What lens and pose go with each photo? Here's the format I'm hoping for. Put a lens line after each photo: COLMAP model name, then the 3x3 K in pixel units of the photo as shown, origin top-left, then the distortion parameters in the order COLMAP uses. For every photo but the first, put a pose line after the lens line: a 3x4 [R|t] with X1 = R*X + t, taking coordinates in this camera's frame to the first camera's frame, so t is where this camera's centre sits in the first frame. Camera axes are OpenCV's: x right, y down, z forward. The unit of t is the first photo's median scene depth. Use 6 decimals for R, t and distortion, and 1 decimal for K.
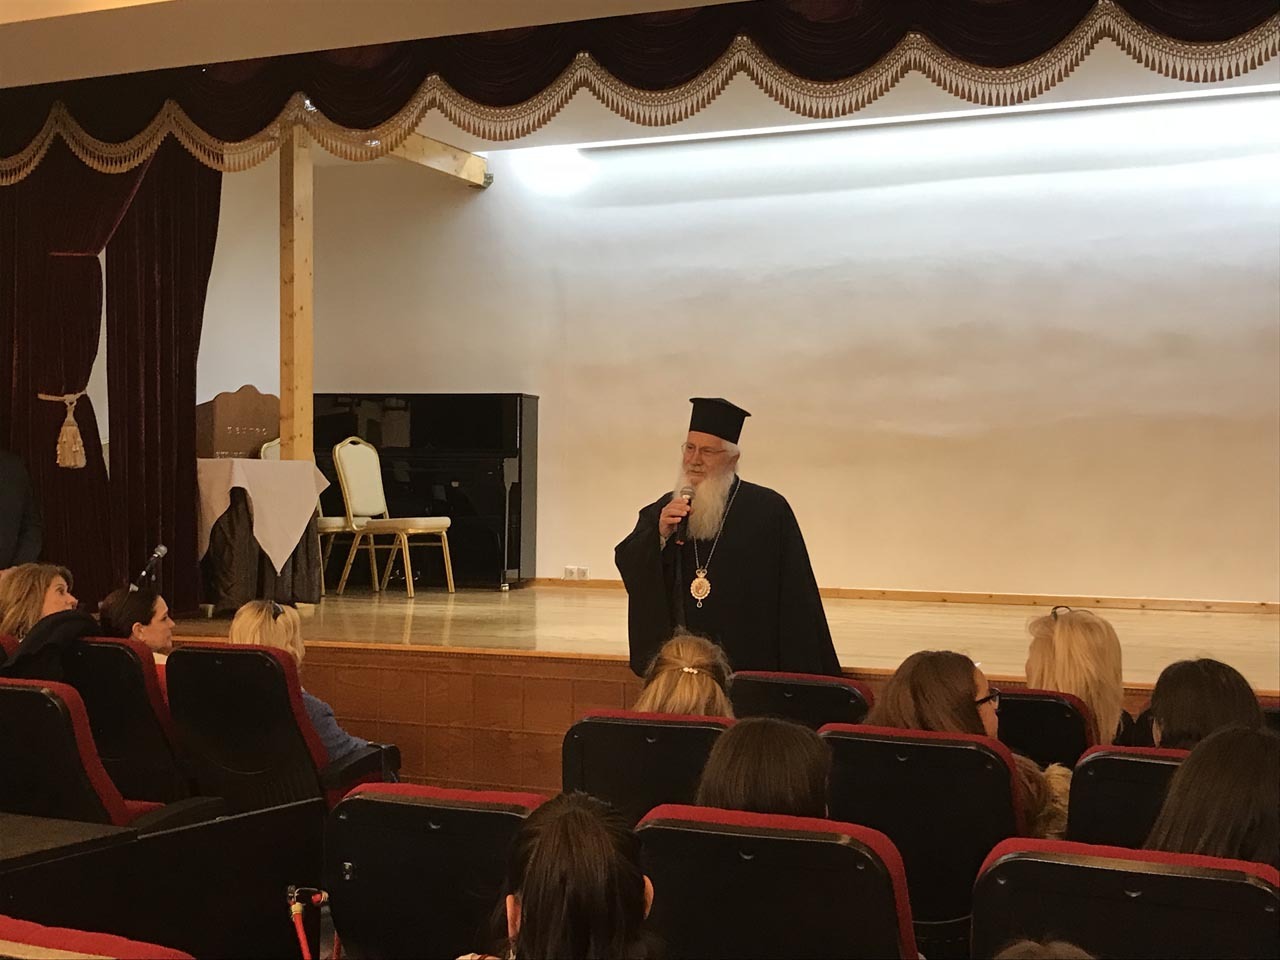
lens RADIAL K [[1859.2, 0, 642.3], [0, 1859.2, 481.1], [0, 0, 1]] dist [0.339855, -1.214299]
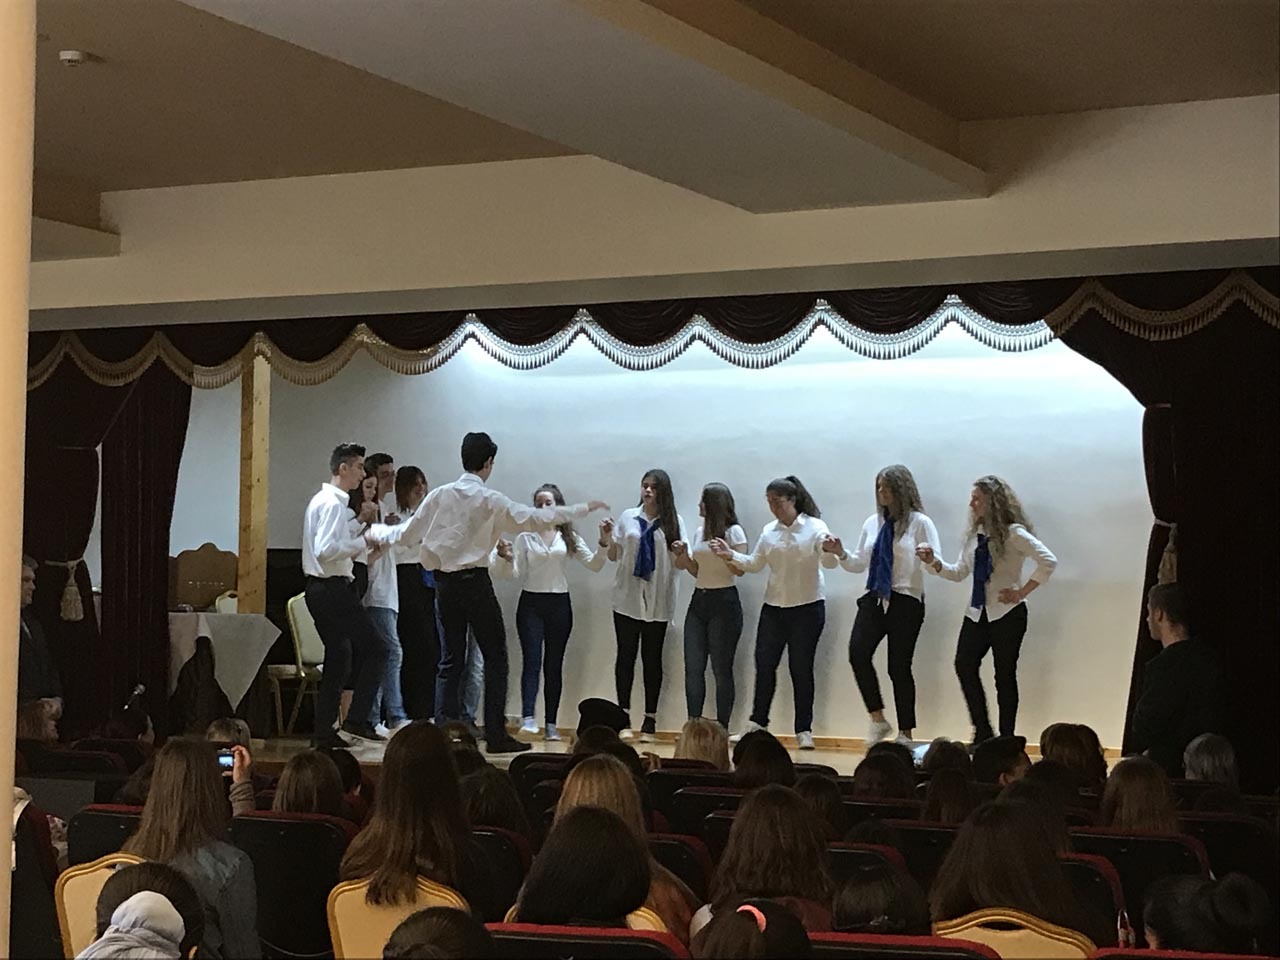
lens RADIAL K [[2931.1, 0, 640.0], [0, 2931.1, 480.0], [0, 0, 1]] dist [0.587885, -4.250675]
pose [[0.998758, 0.004886, -0.049588, 0.156869], [-0.007457, 0.998630, -0.051794, -0.000510], [0.049267, 0.052100, 0.997426, -0.876970]]
